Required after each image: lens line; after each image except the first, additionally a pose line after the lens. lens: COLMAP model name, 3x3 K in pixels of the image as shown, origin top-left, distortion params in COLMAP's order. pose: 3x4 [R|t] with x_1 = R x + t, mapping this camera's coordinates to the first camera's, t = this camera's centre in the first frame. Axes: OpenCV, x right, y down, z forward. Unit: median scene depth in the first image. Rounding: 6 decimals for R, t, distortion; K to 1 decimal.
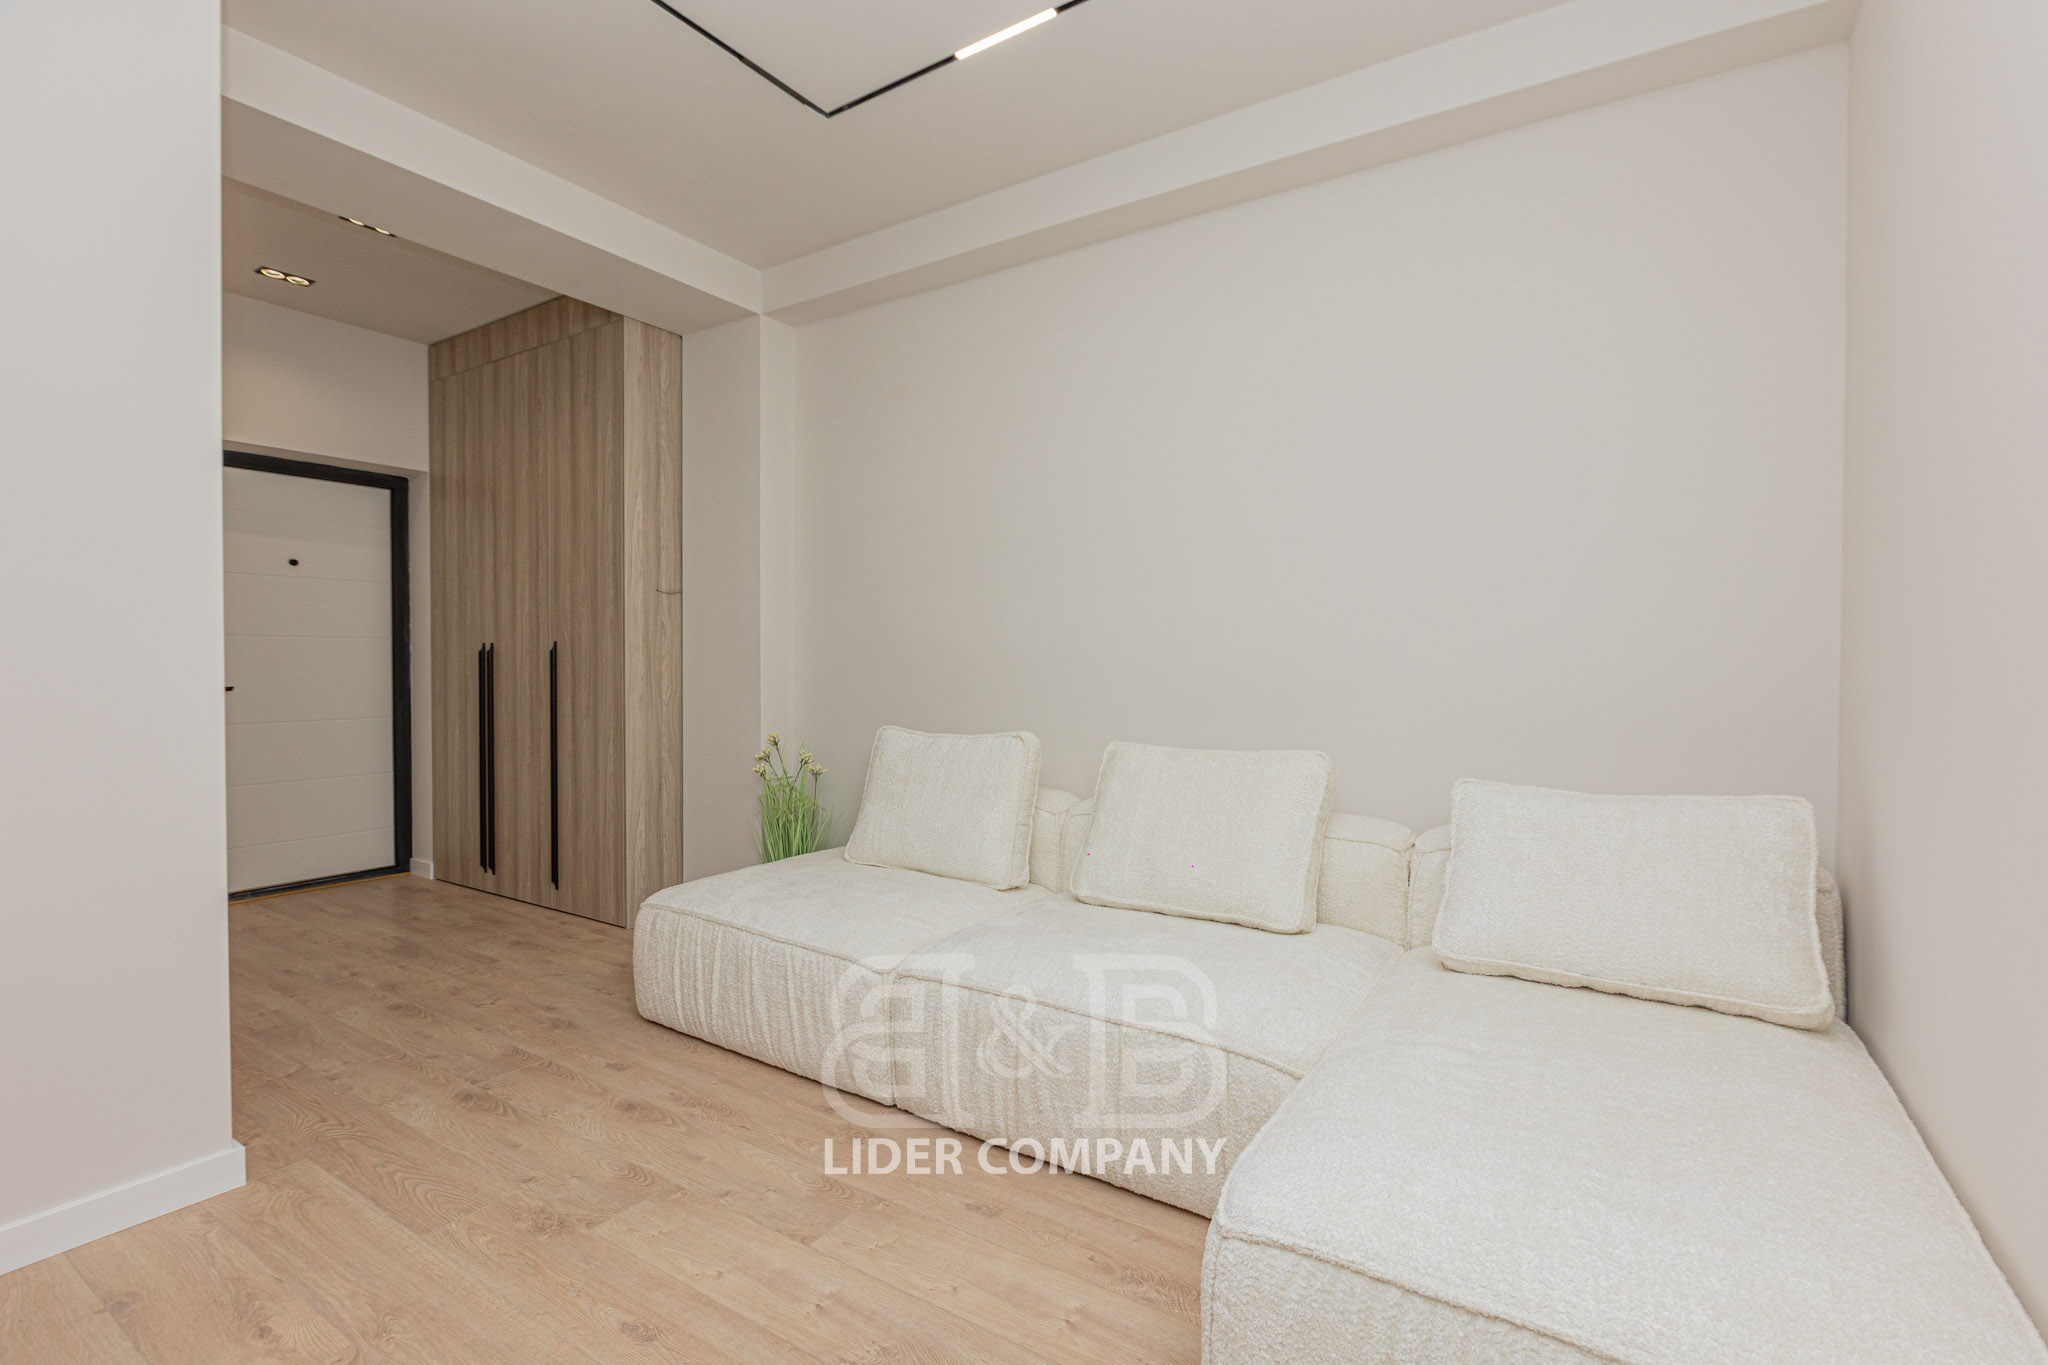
lens RADIAL K [[930.2, 0, 1029.2], [0, 930.2, 676.2], [0, 0, 1]] dist [-0.012625, 0.000441]
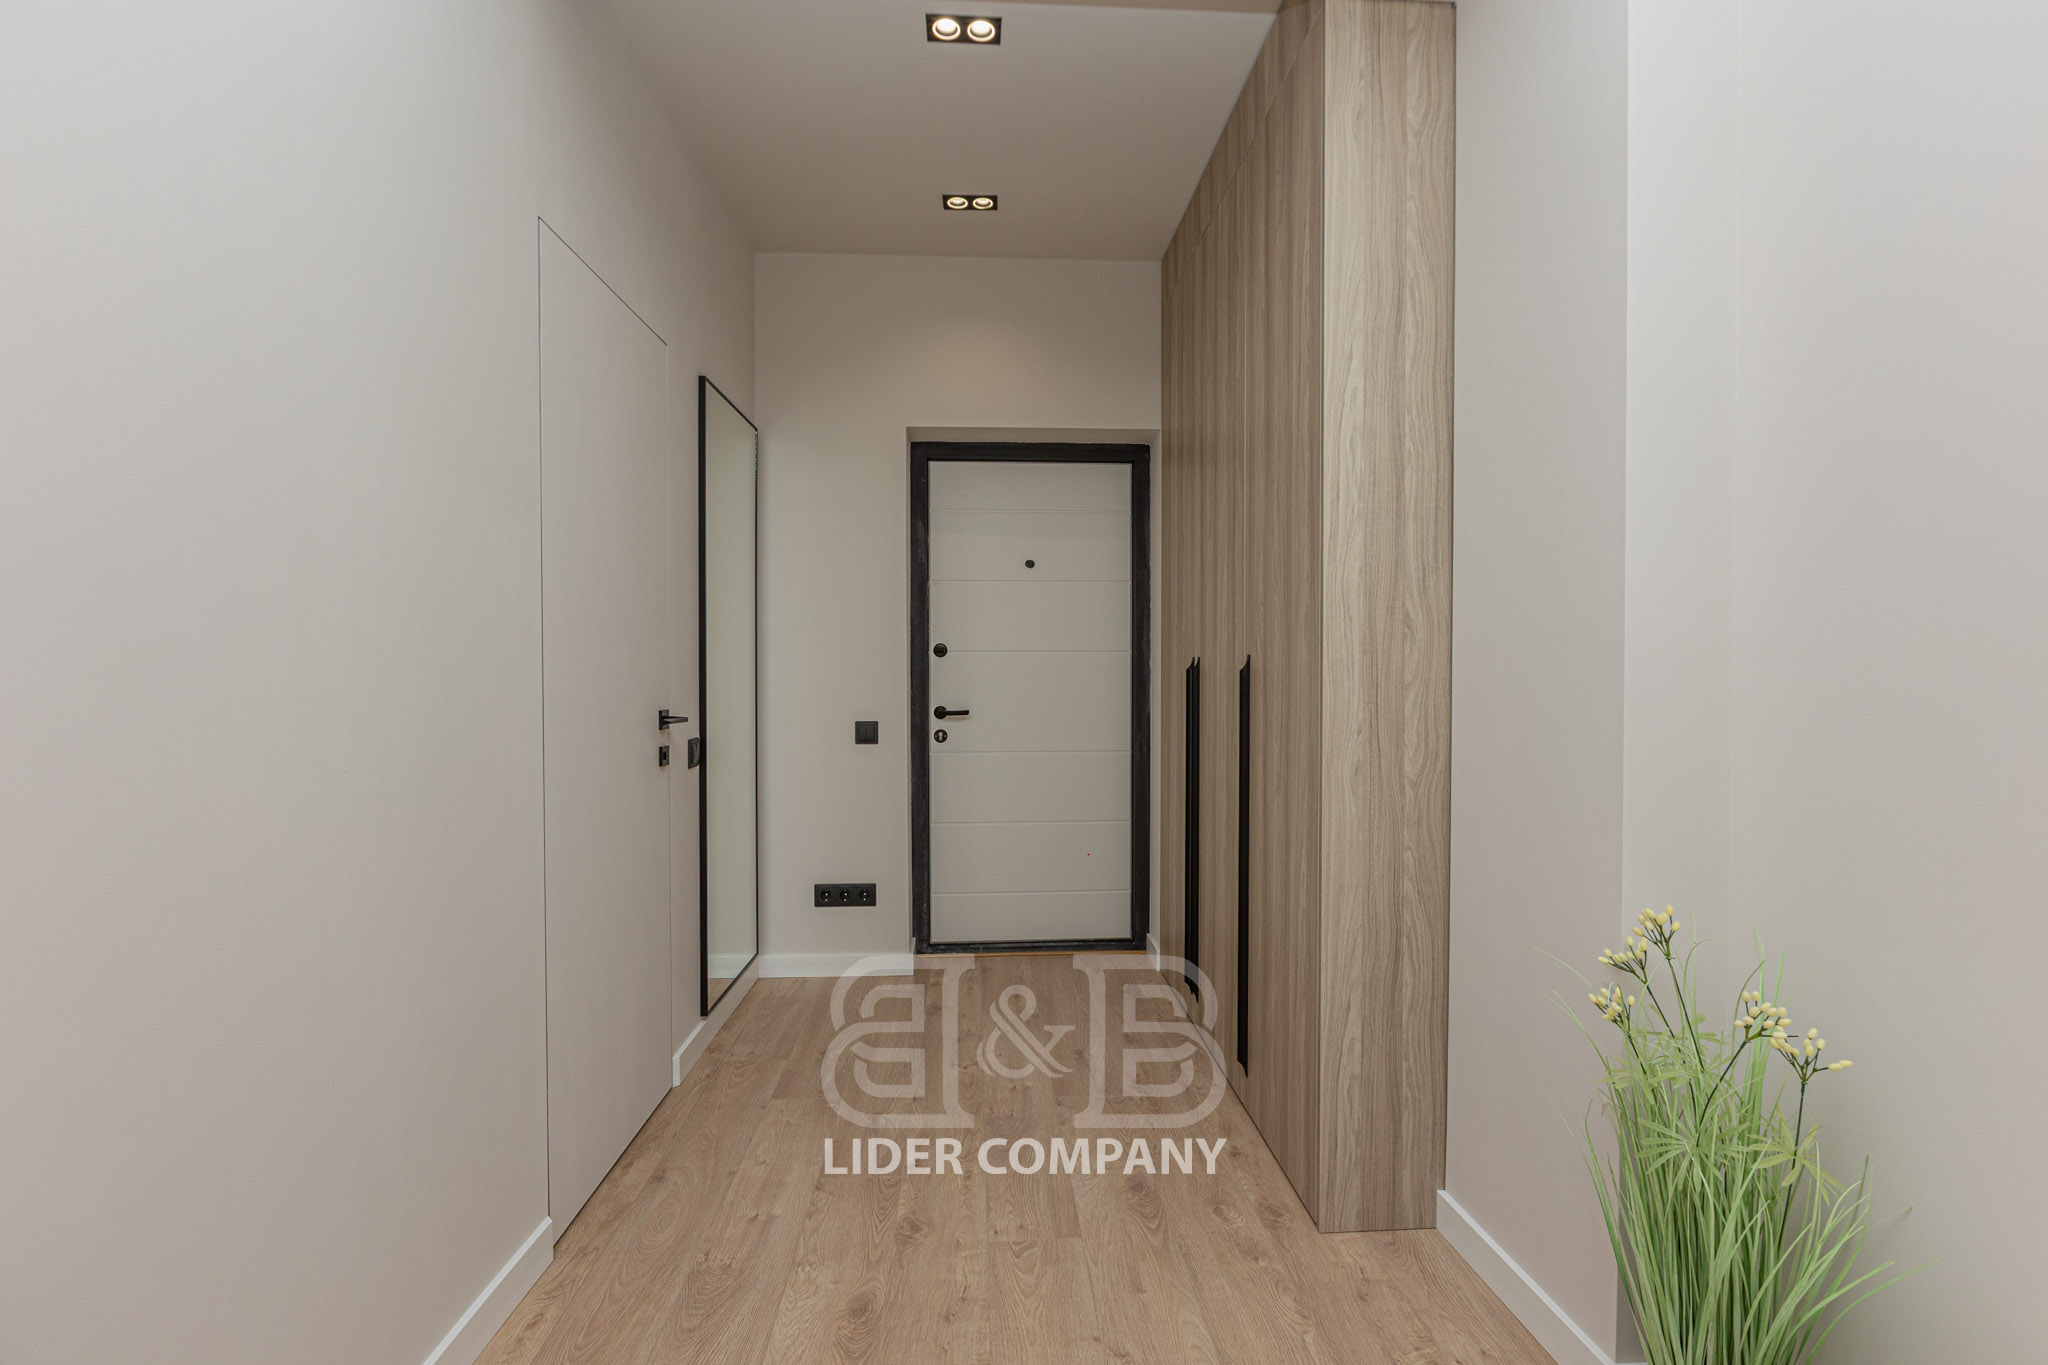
lens RADIAL K [[930.2, 0, 1033.4], [0, 930.2, 679.3], [0, 0, 1]] dist [-0.012625, 0.000441]
pose [[0.605994, 0.009919, -0.795408, -0.130336], [-0.010390, 0.999936, 0.004554, -0.024122], [0.795402, 0.005505, 0.606058, 0.557634]]
